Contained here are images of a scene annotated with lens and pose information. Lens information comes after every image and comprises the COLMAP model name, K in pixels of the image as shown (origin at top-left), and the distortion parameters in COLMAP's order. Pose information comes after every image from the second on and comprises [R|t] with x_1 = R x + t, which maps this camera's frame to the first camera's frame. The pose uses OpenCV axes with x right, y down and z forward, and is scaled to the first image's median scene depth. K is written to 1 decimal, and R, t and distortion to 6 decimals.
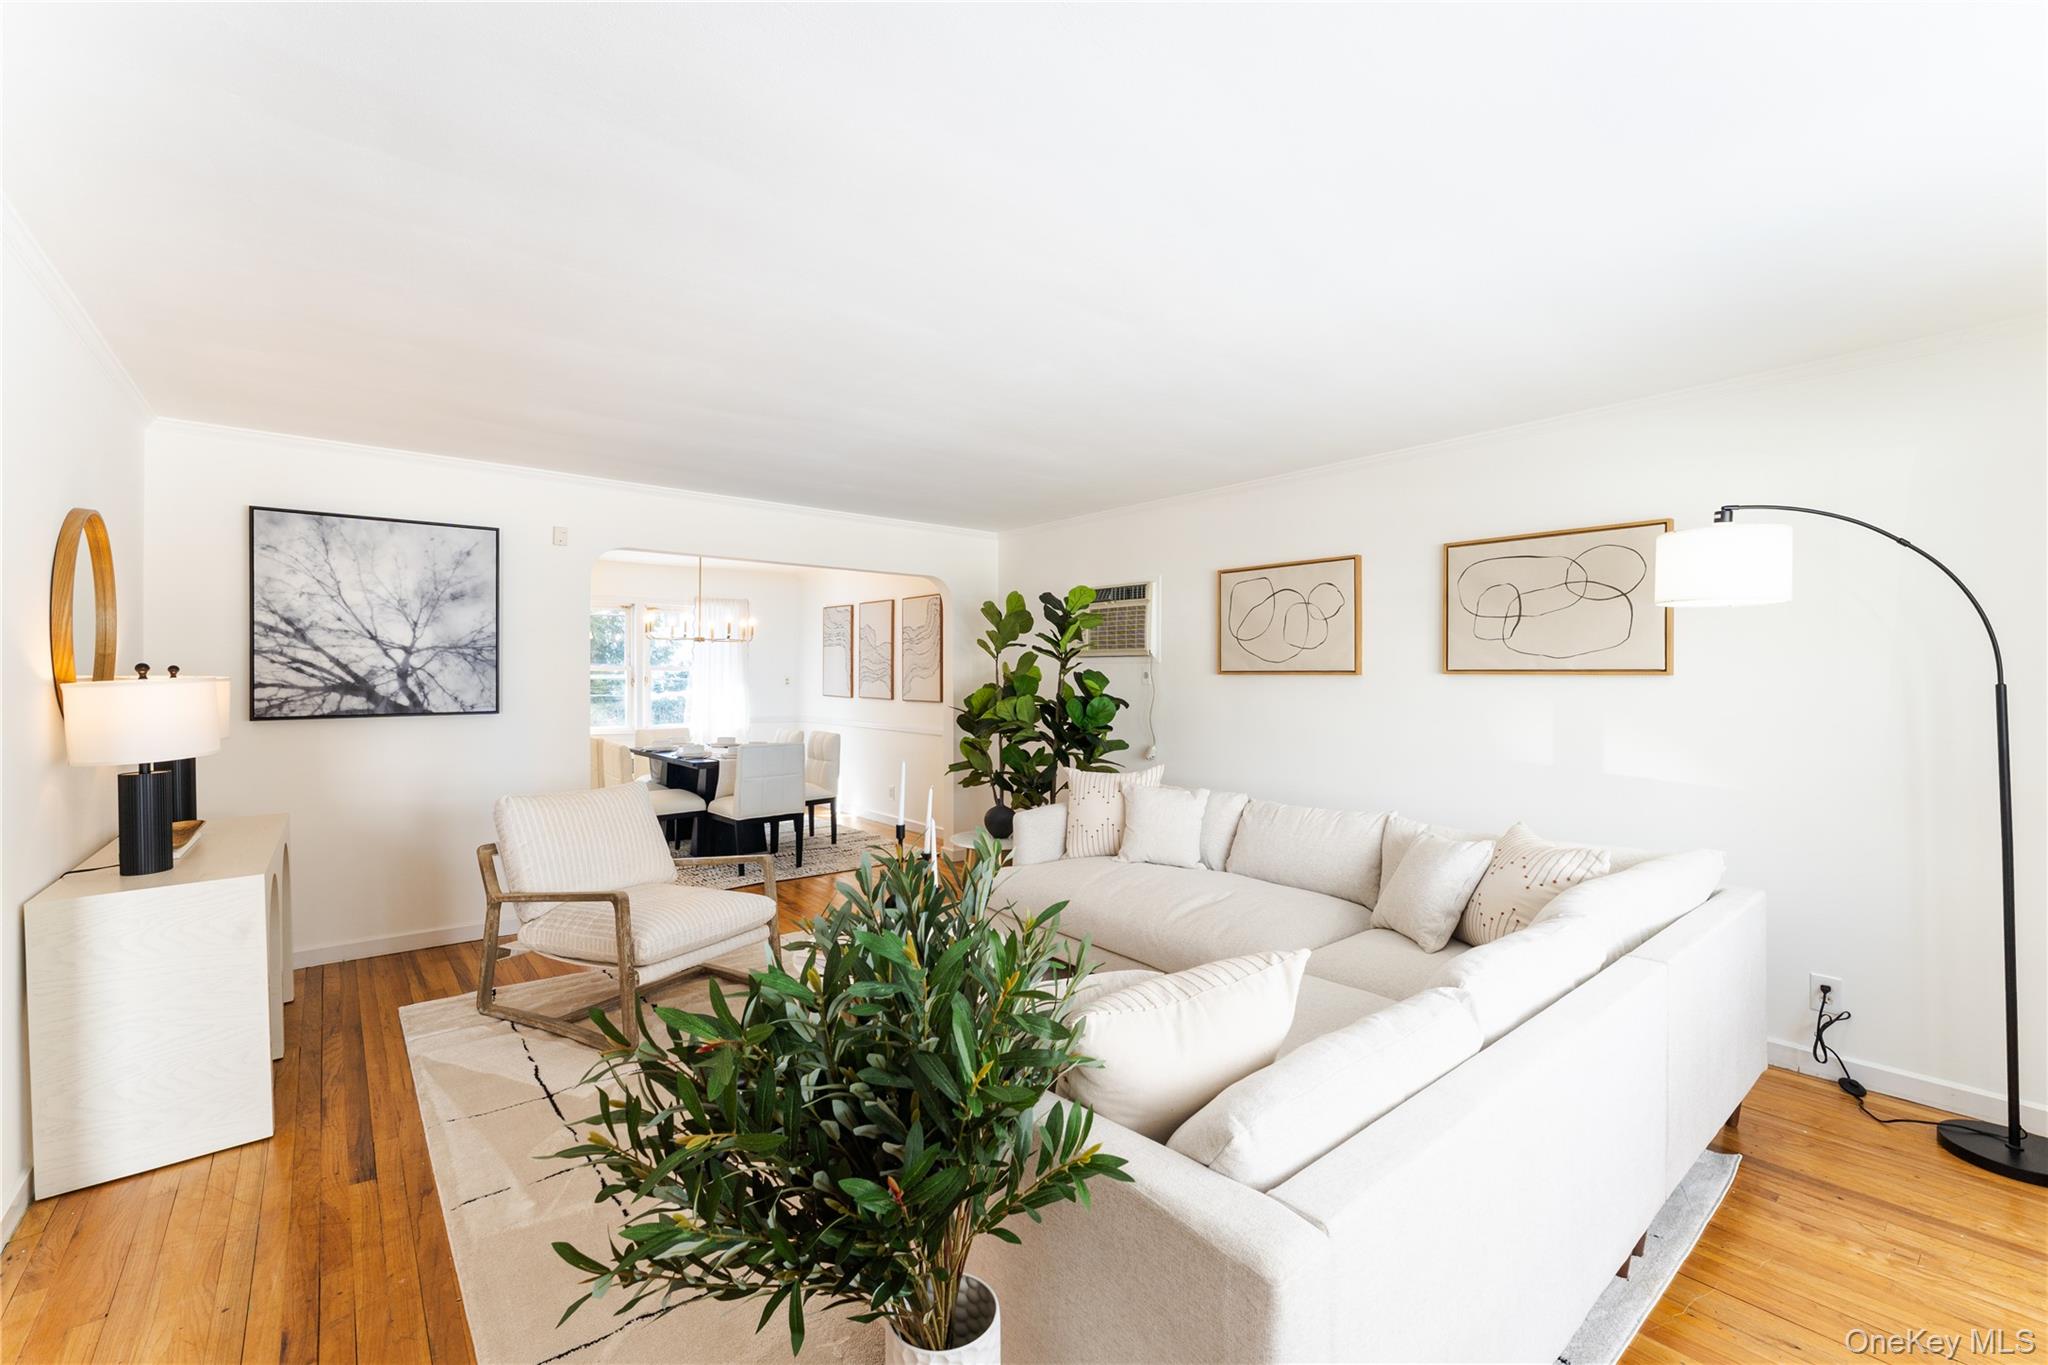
lens RADIAL K [[836.7, 0, 1026.1], [0, 836.7, 682.6], [0, 0, 1]] dist [-0.002510, -0.000326]
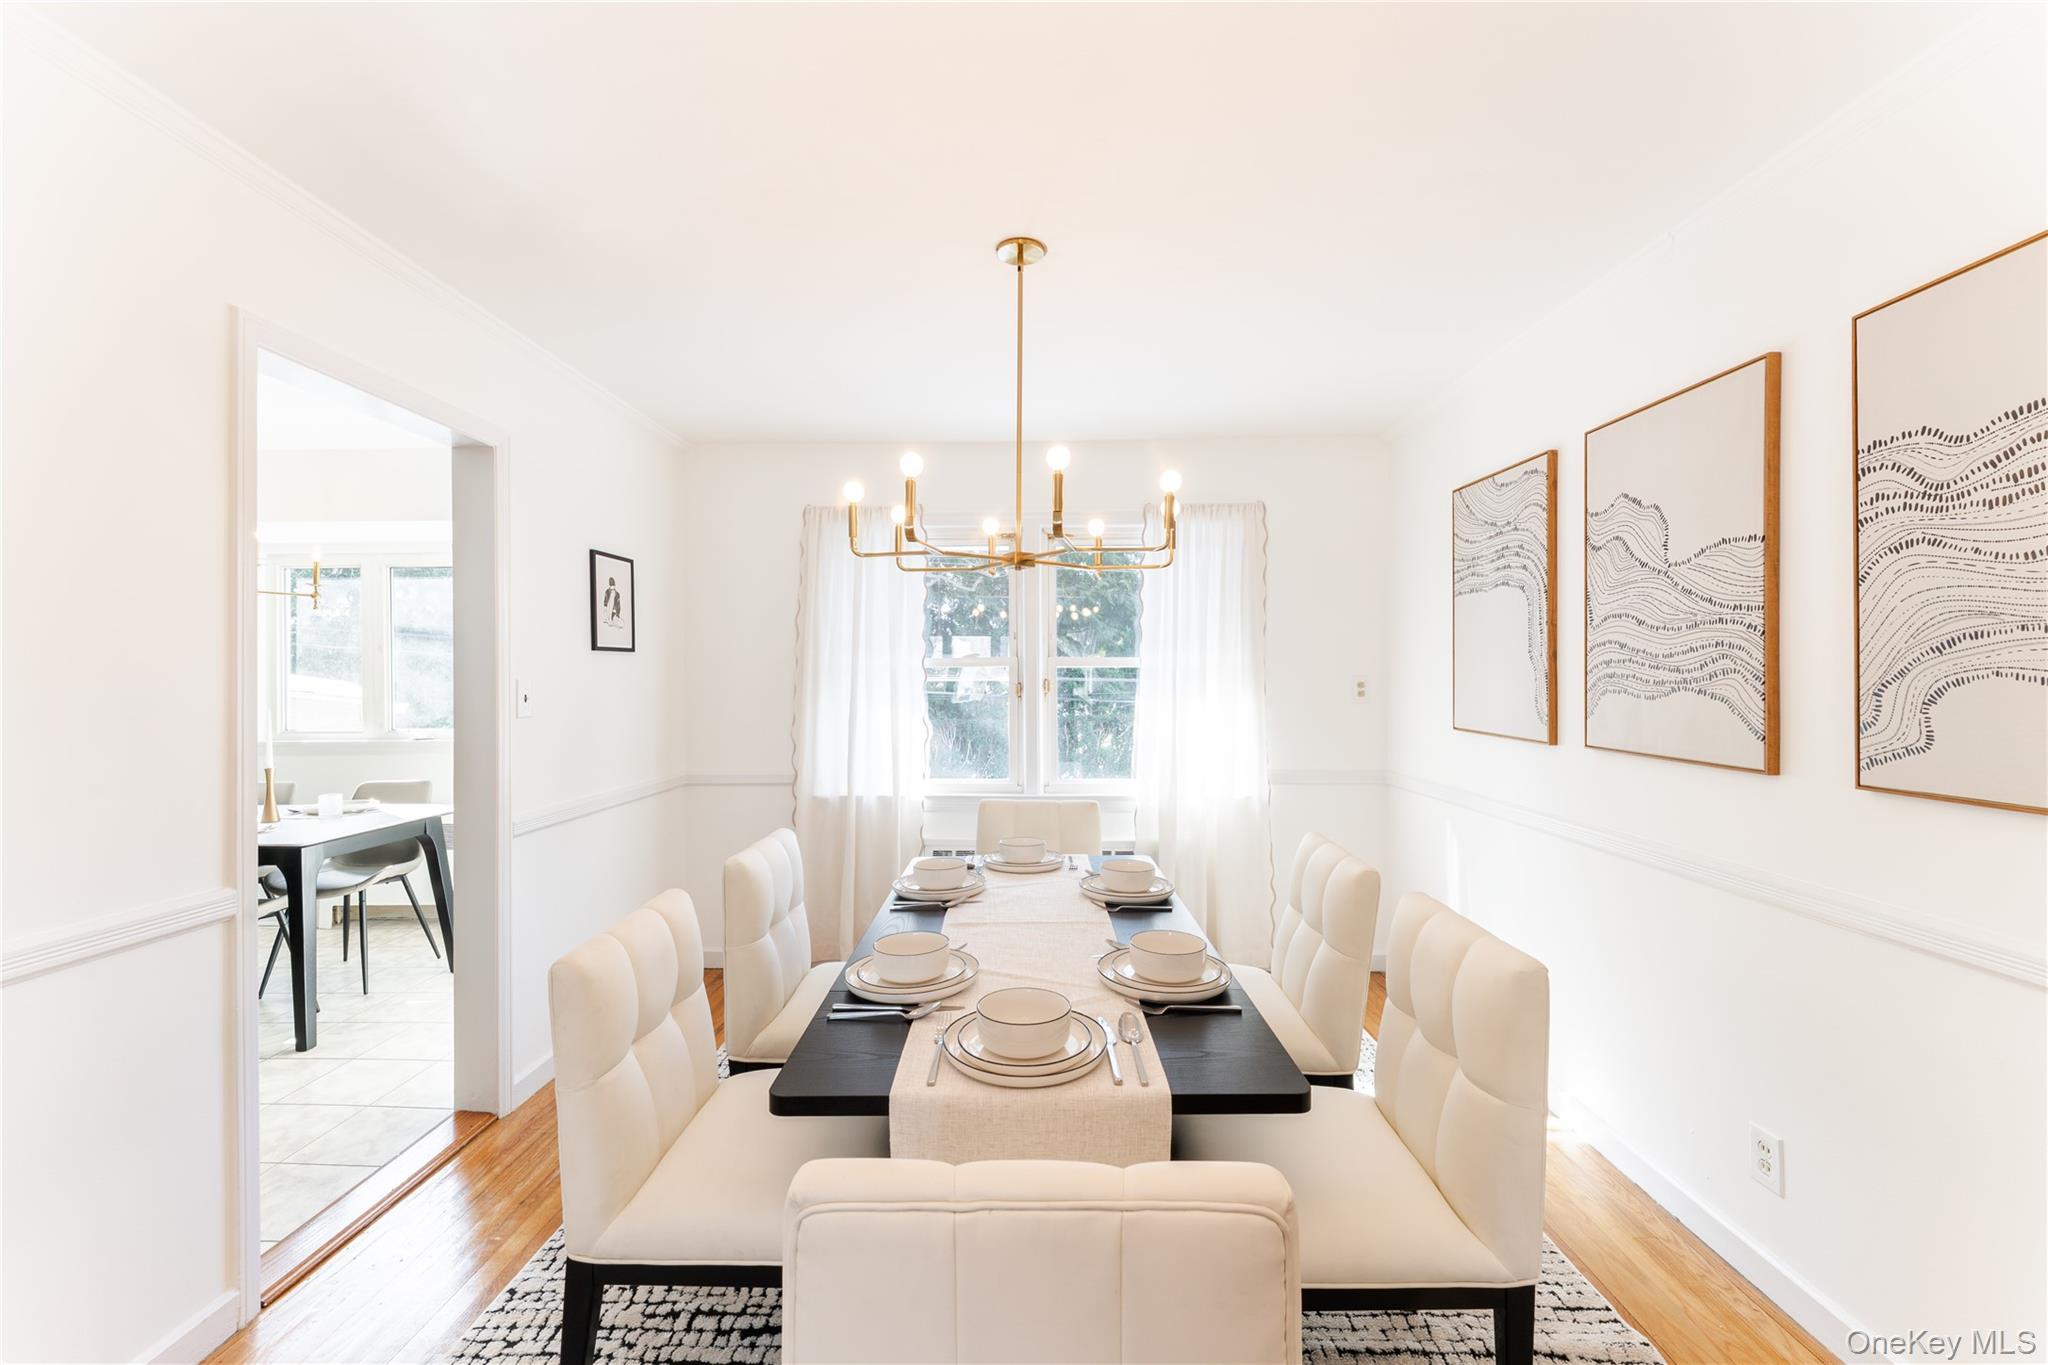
lens RADIAL K [[836.7, 0, 1023.4], [0, 836.7, 680.6], [0, 0, 1]] dist [-0.002510, -0.000326]
pose [[0.756221, 0.000309, -0.654316, -0.154341], [-0.002959, 0.999991, -0.002948, -0.004672], [0.654310, 0.004166, 0.756215, 0.636481]]
